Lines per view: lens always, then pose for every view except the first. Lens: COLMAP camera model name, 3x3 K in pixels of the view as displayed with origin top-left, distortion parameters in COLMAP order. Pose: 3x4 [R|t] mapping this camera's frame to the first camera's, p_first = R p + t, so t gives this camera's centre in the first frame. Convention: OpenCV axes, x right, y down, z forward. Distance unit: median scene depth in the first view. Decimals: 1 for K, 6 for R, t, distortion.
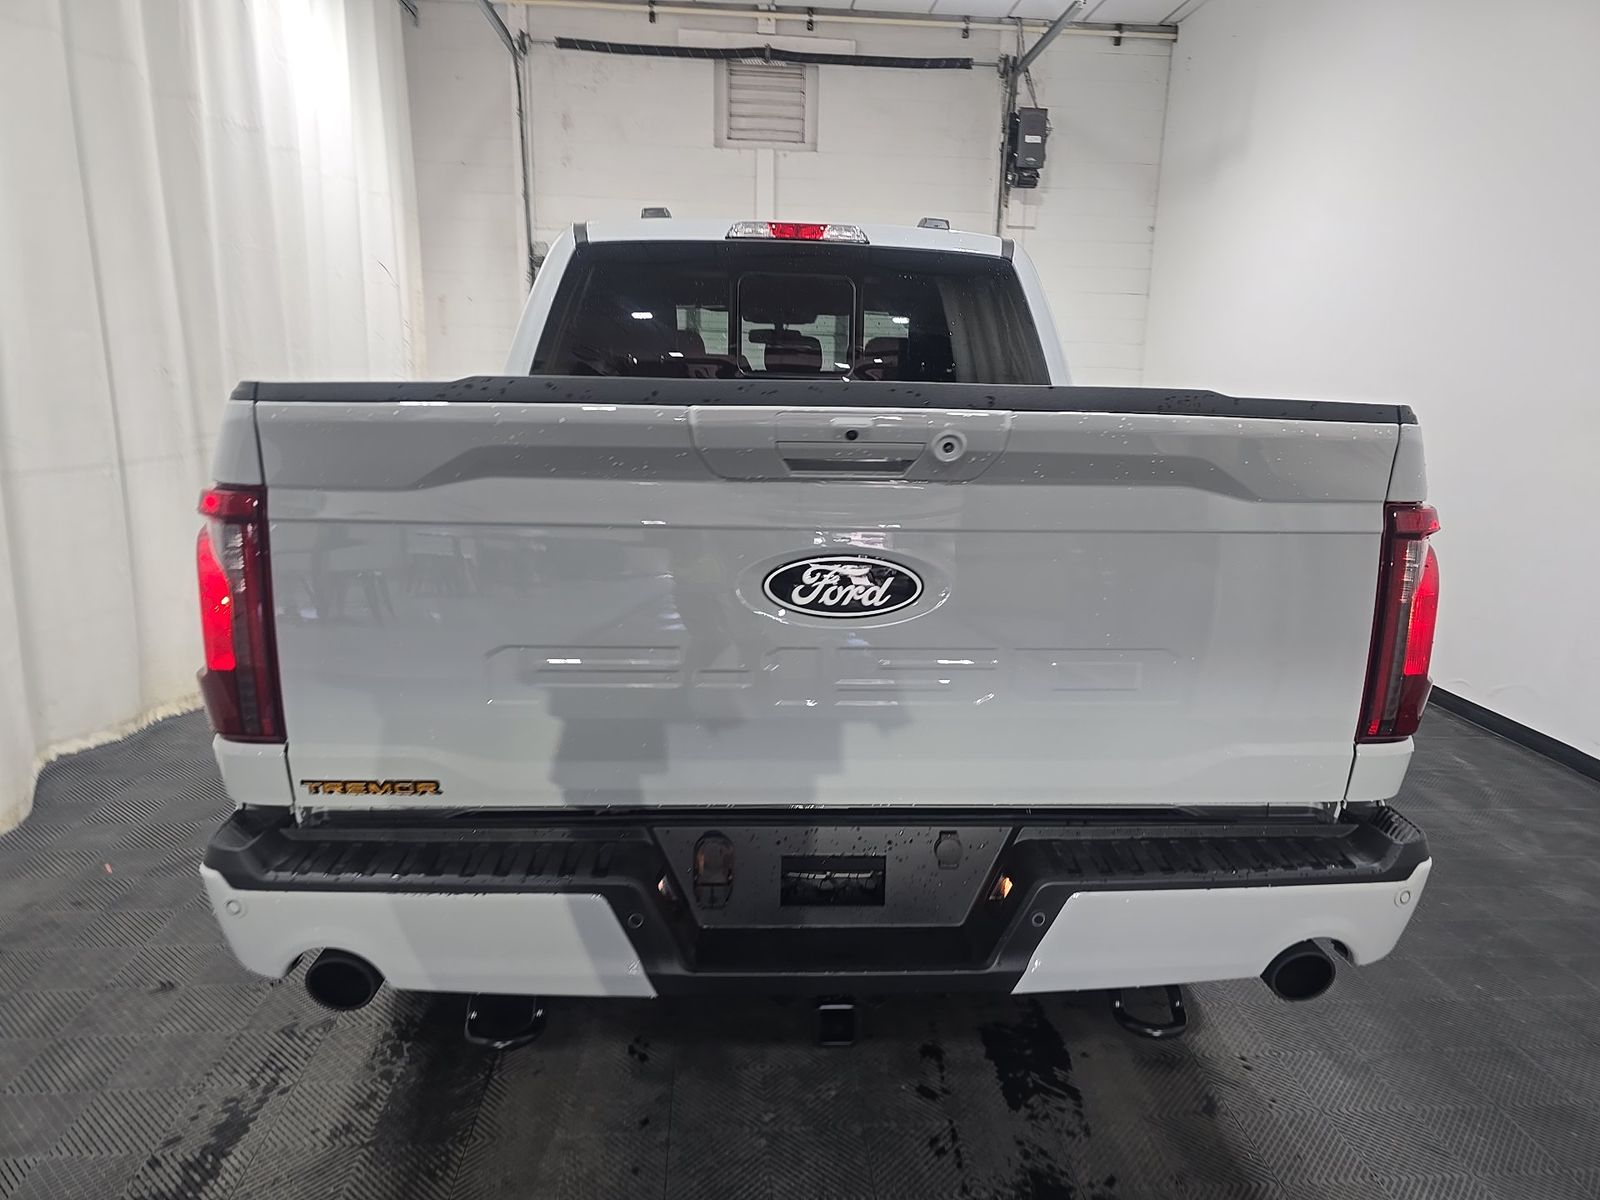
lens RADIAL K [[1071.6, 0, 811.6], [0, 1071.6, 603.6], [0, 0, 1]] dist [0.054123, -0.049562]
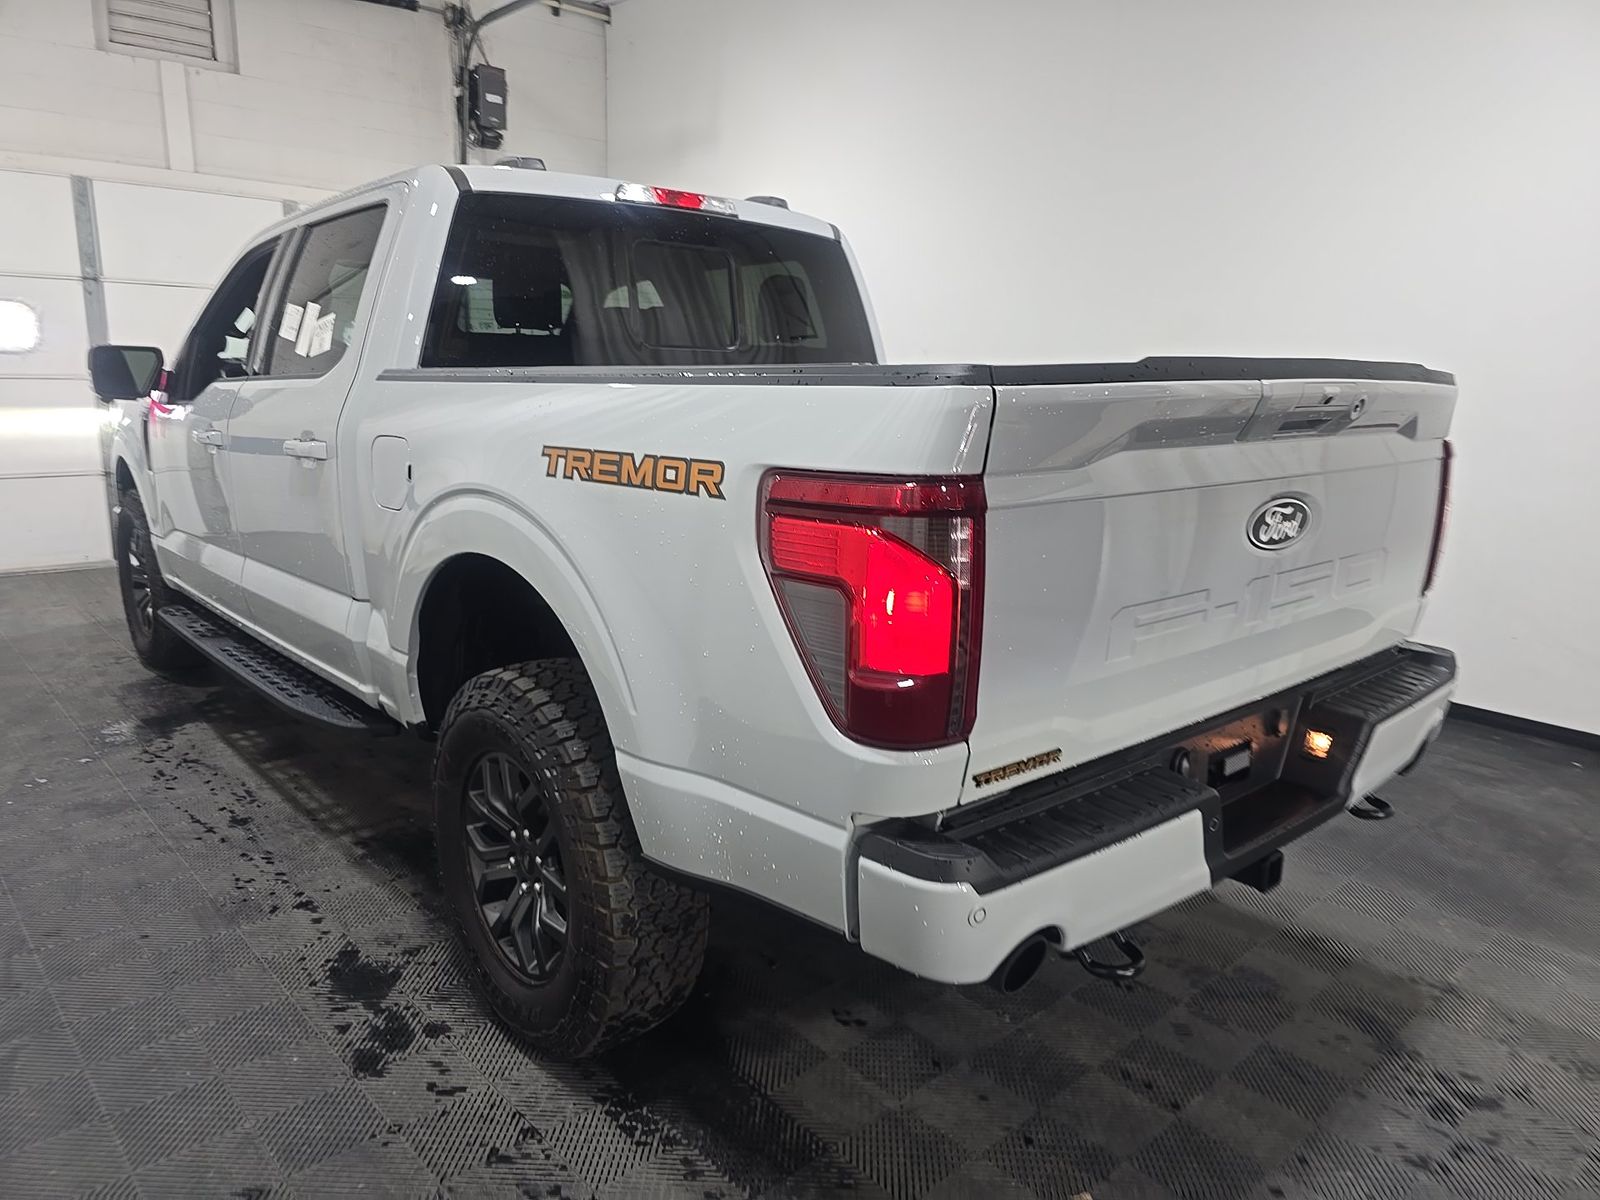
lens RADIAL K [[1071.6, 0, 811.6], [0, 1071.6, 603.6], [0, 0, 1]] dist [0.054123, -0.049562]
pose [[0.791221, -0.136880, 0.596014, -0.540827], [0.119352, 0.990450, 0.069024, -0.034888], [-0.599770, 0.016522, 0.800002, 0.149227]]
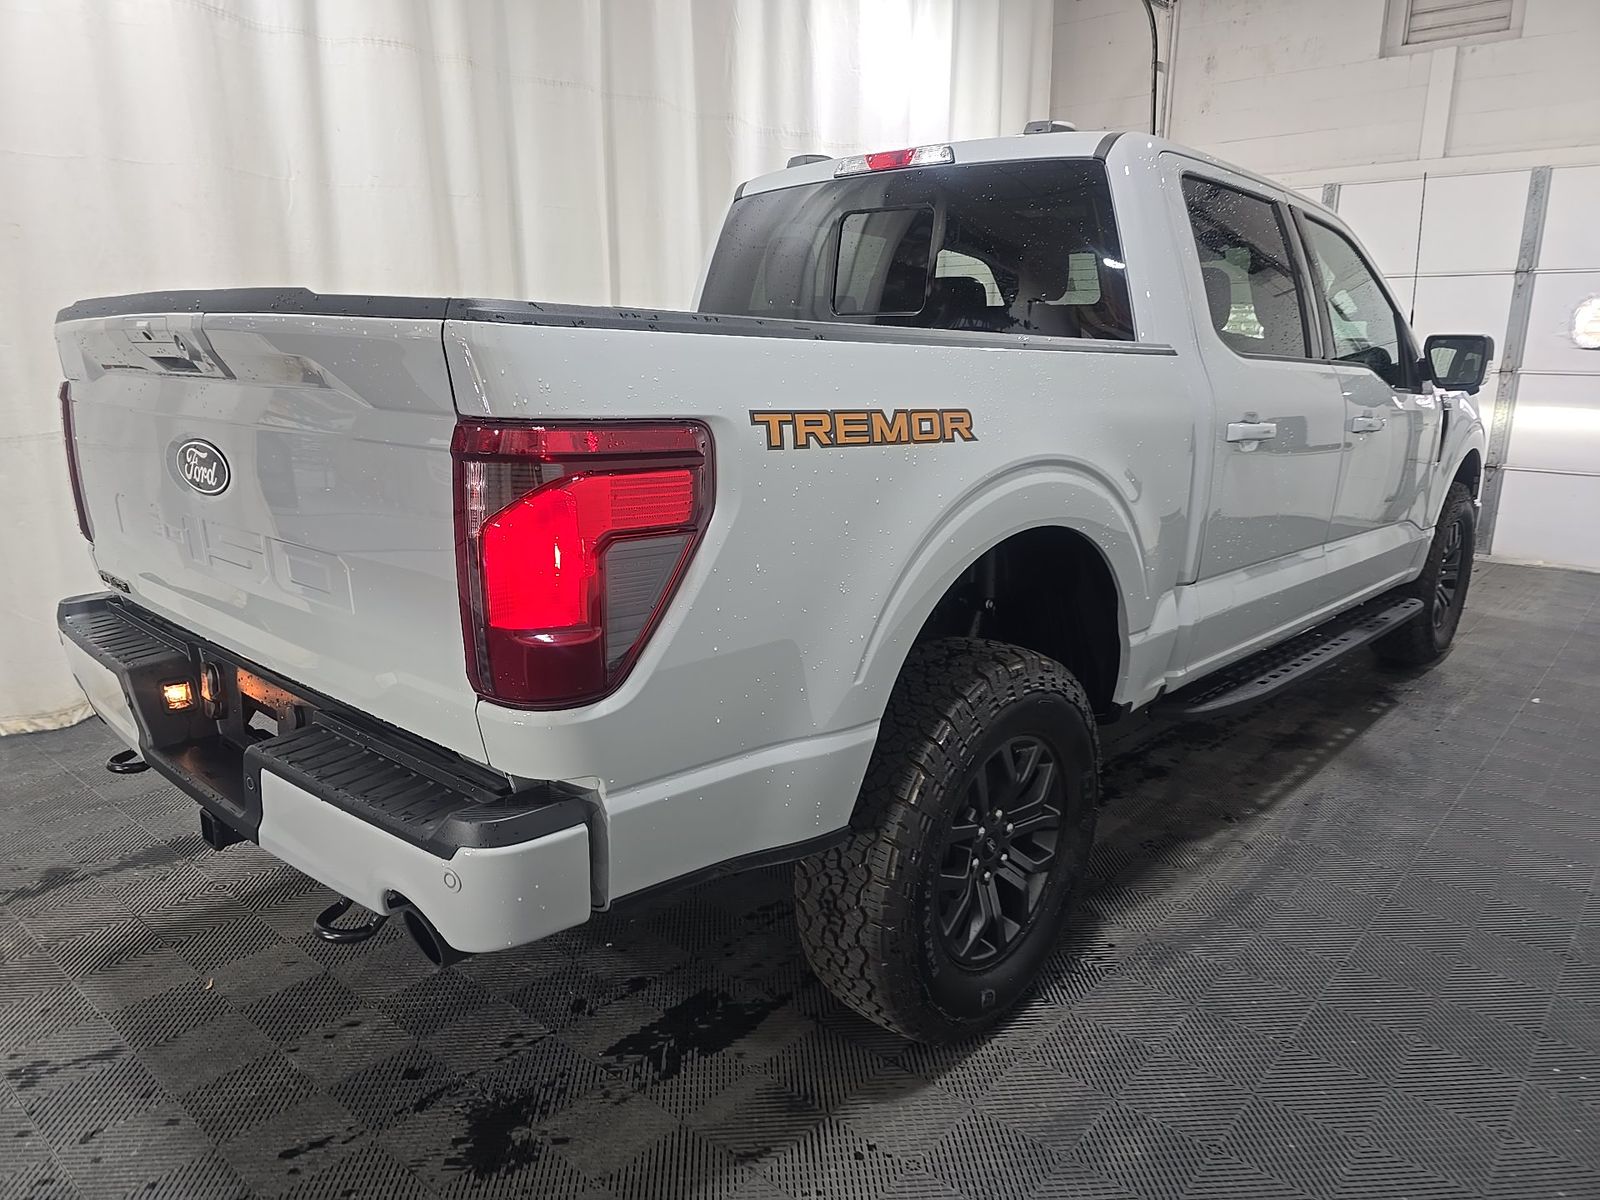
lens RADIAL K [[1049.6, 0, 800.0], [0, 1049.6, 600.0], [0, 0, 1]] dist [0.052840, -0.046141]
pose [[0.698872, 0.153399, -0.698604, 0.629736], [-0.137412, 0.987332, 0.079334, -0.025726], [0.701923, 0.040553, 0.711097, 0.292280]]
